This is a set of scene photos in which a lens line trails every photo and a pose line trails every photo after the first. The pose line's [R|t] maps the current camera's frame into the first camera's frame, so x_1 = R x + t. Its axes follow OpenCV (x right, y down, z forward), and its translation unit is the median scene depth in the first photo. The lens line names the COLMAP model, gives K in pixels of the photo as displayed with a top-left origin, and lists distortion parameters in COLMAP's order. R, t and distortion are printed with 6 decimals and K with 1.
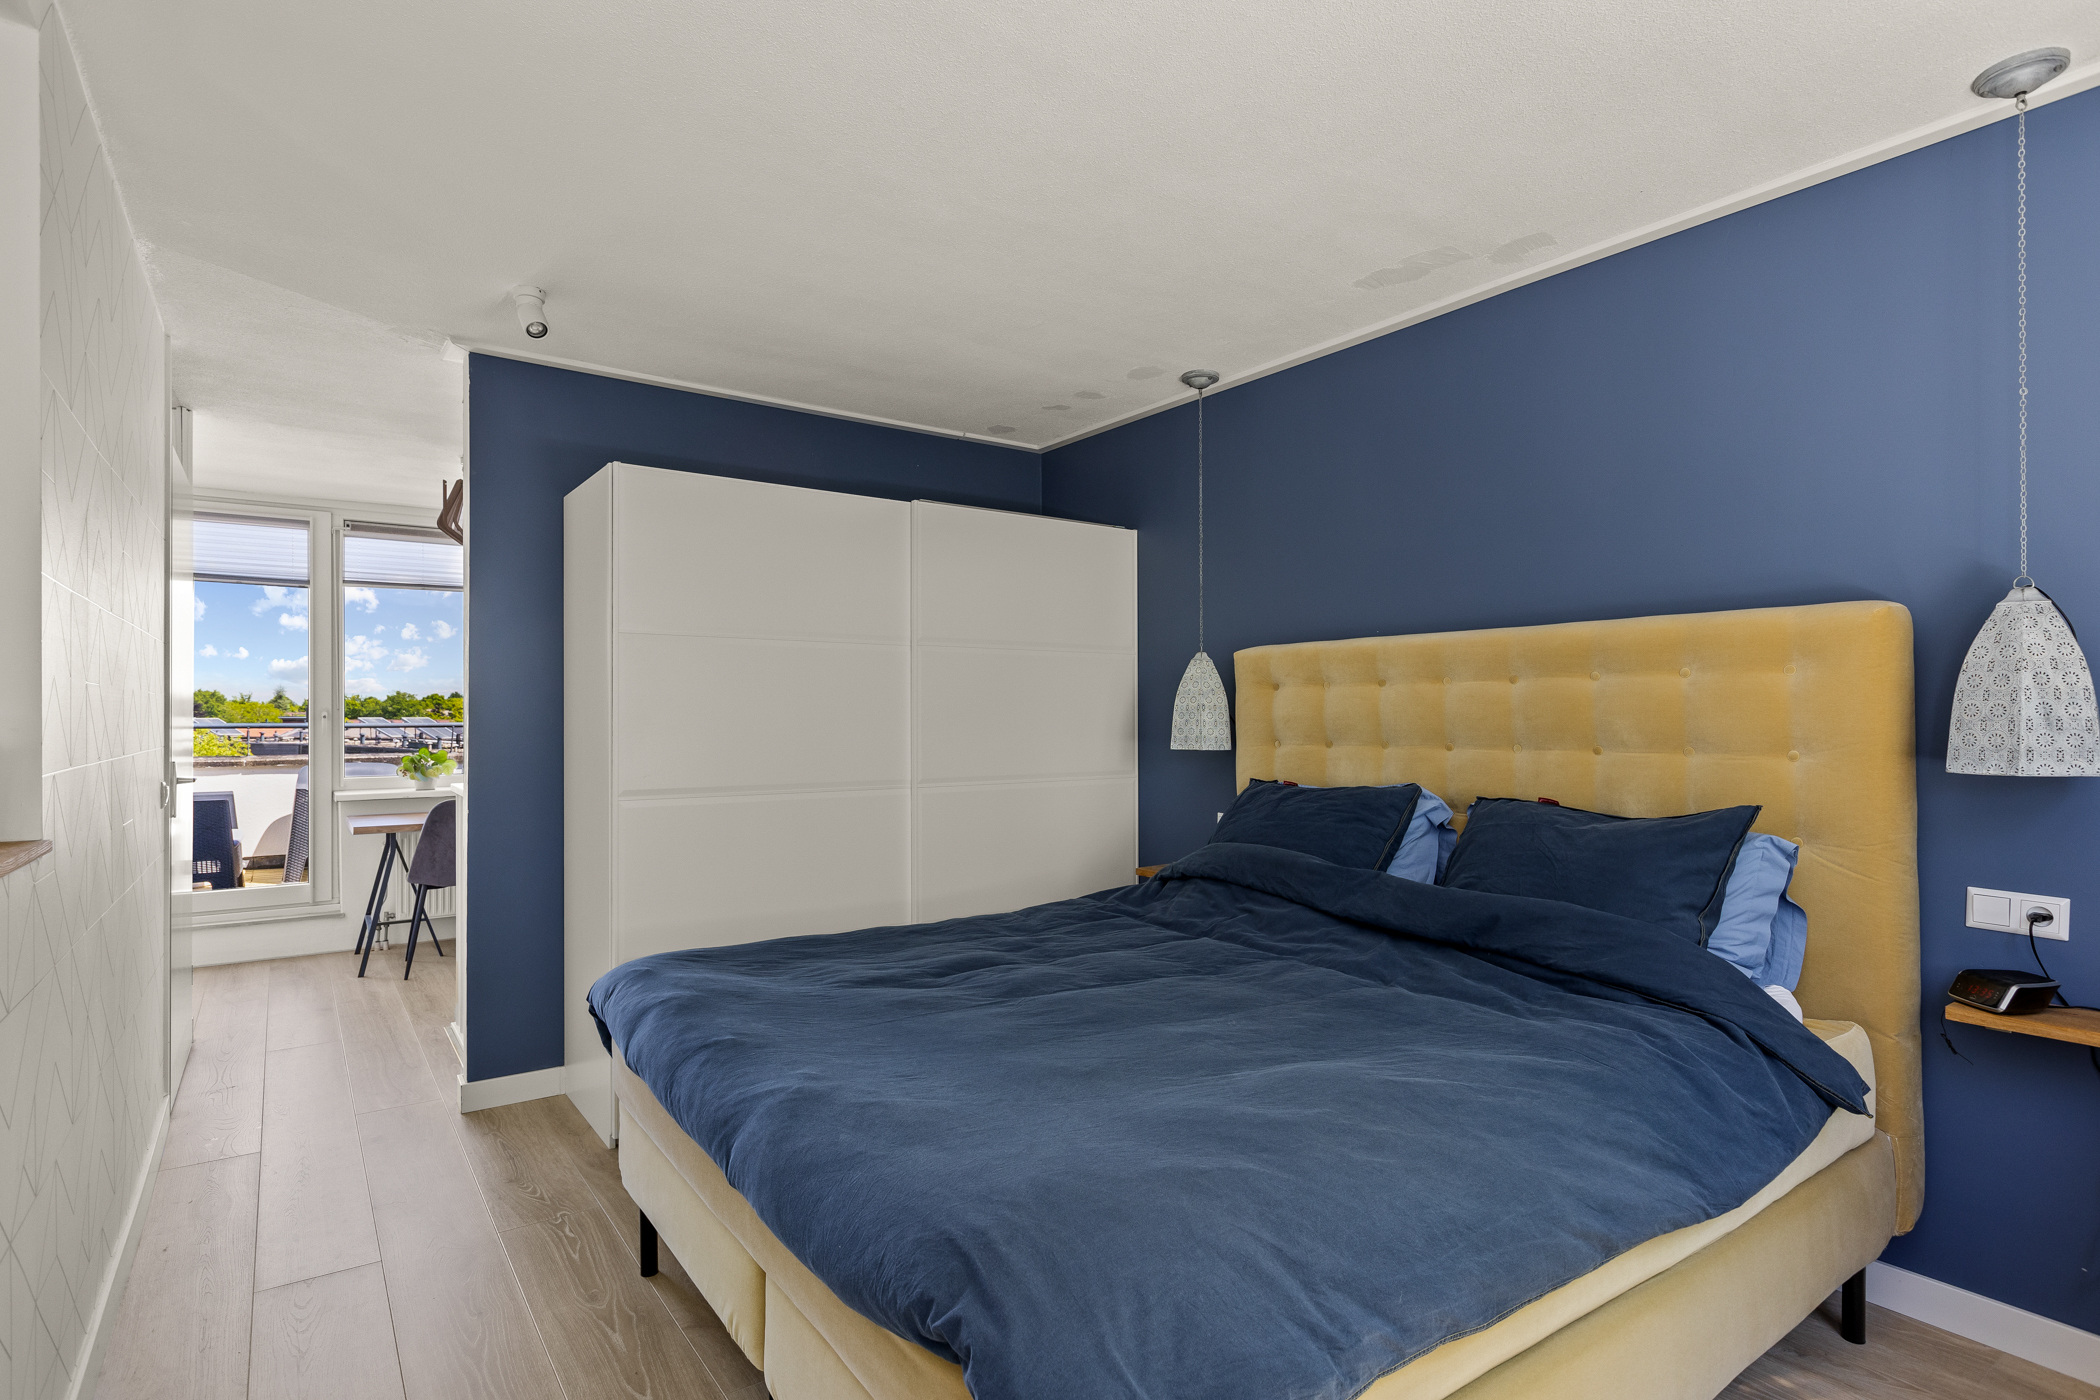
lens RADIAL K [[1069.7, 0, 1009.7], [0, 1069.7, 706.9], [0, 0, 1]] dist [0.003267, -0.000379]
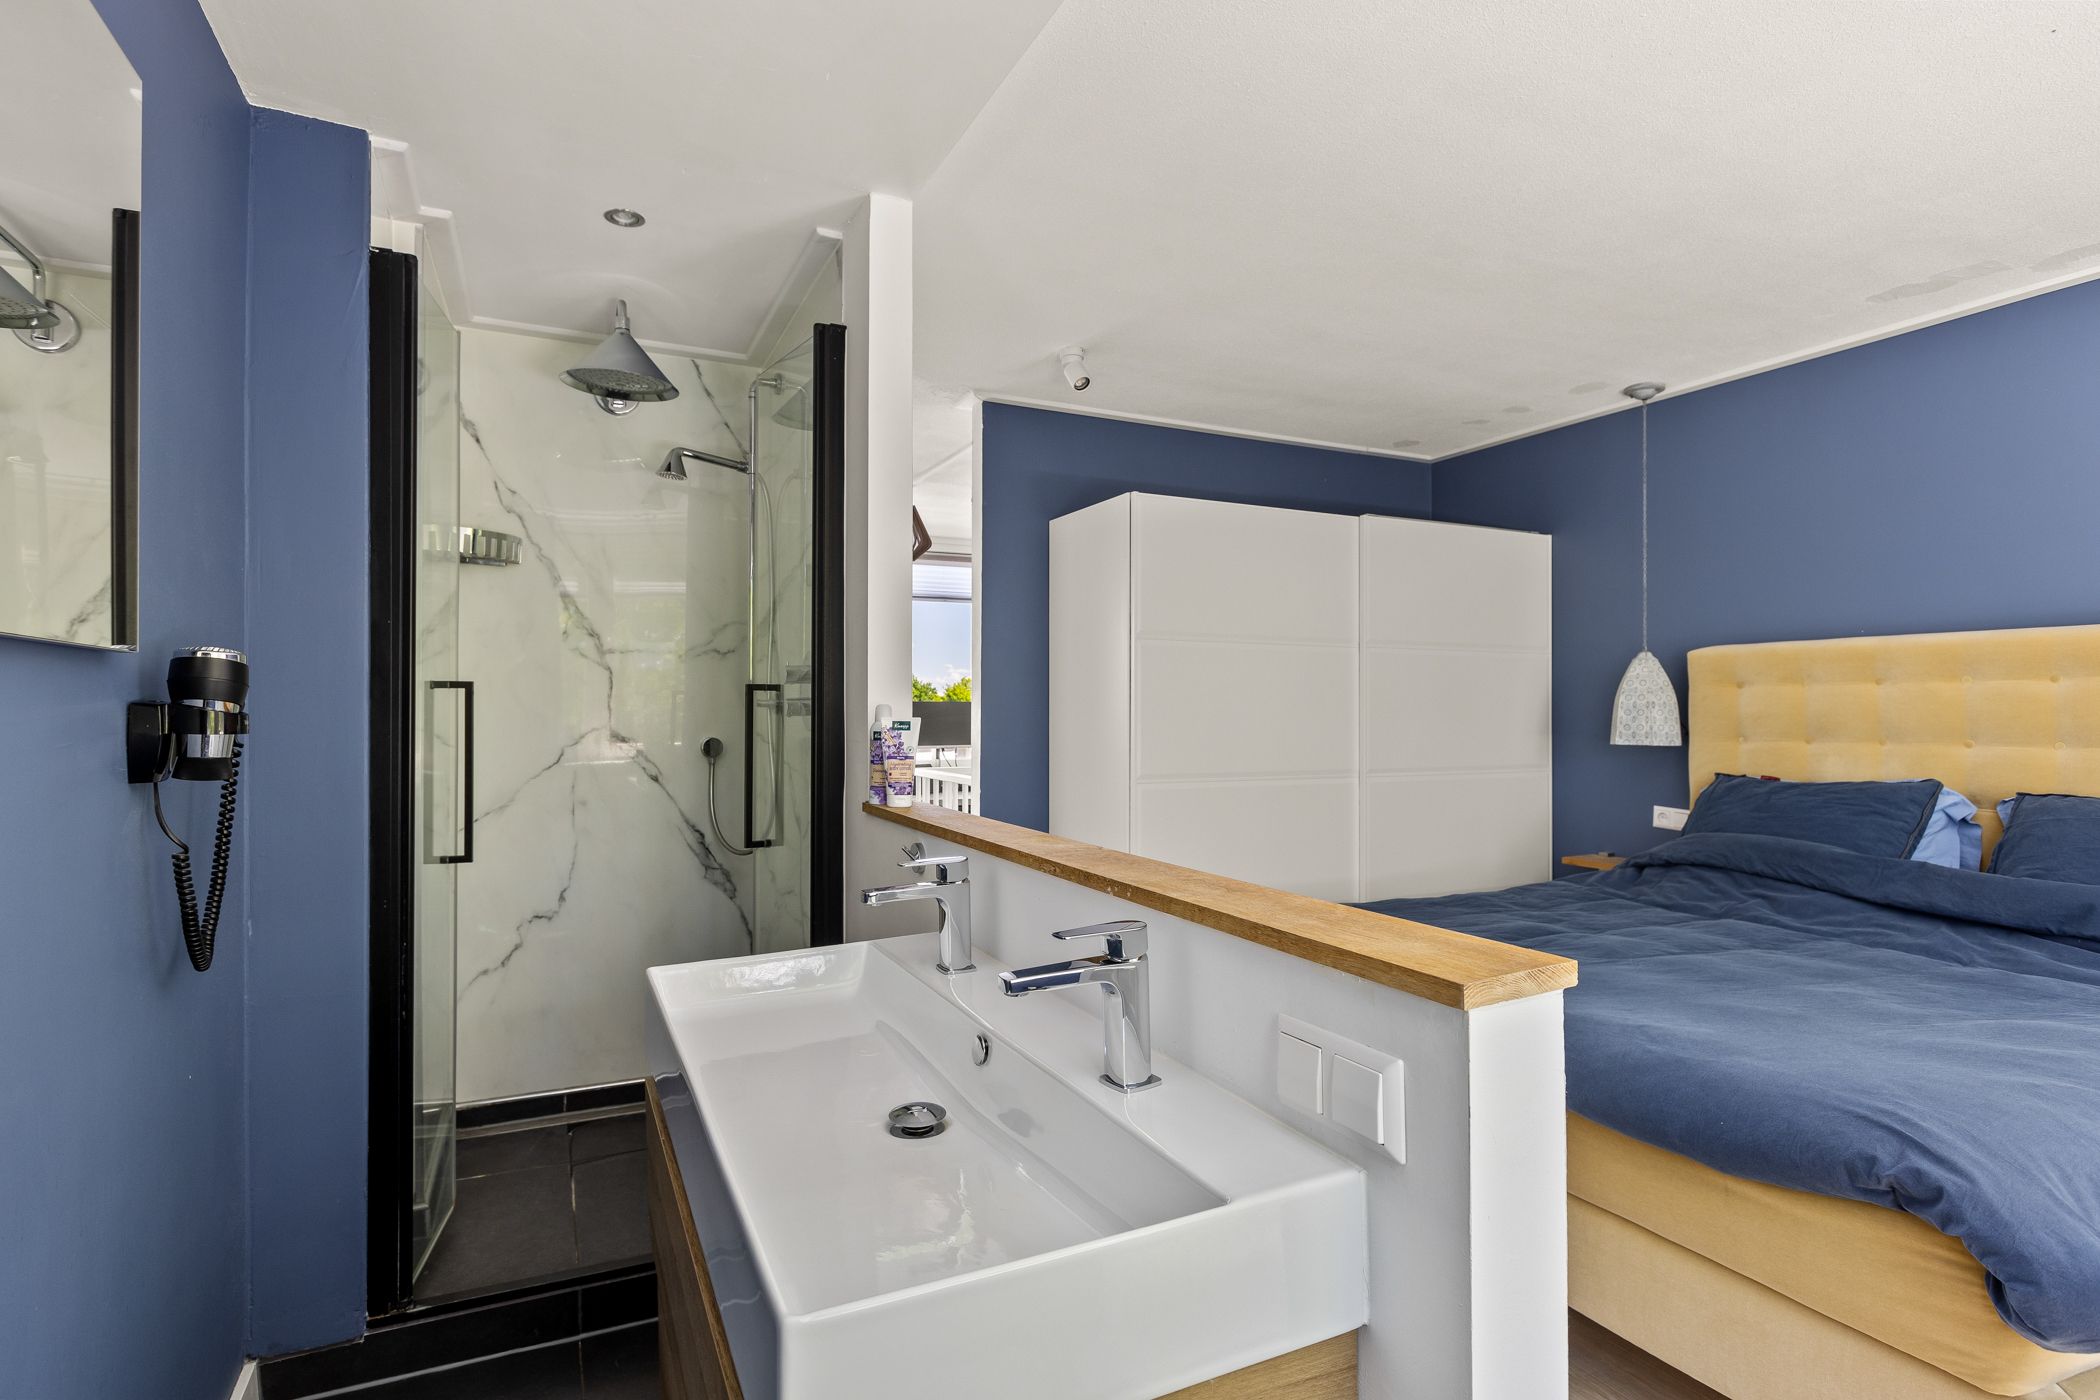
lens RADIAL K [[1069.7, 0, 981.1], [0, 1069.7, 700.0], [0, 0, 1]] dist [0.003267, -0.000379]
pose [[0.983437, 0.002360, -0.181234, -0.298901], [-0.002947, 0.999991, -0.002972, 0.001084], [0.181226, 0.003457, 0.983435, -0.161475]]
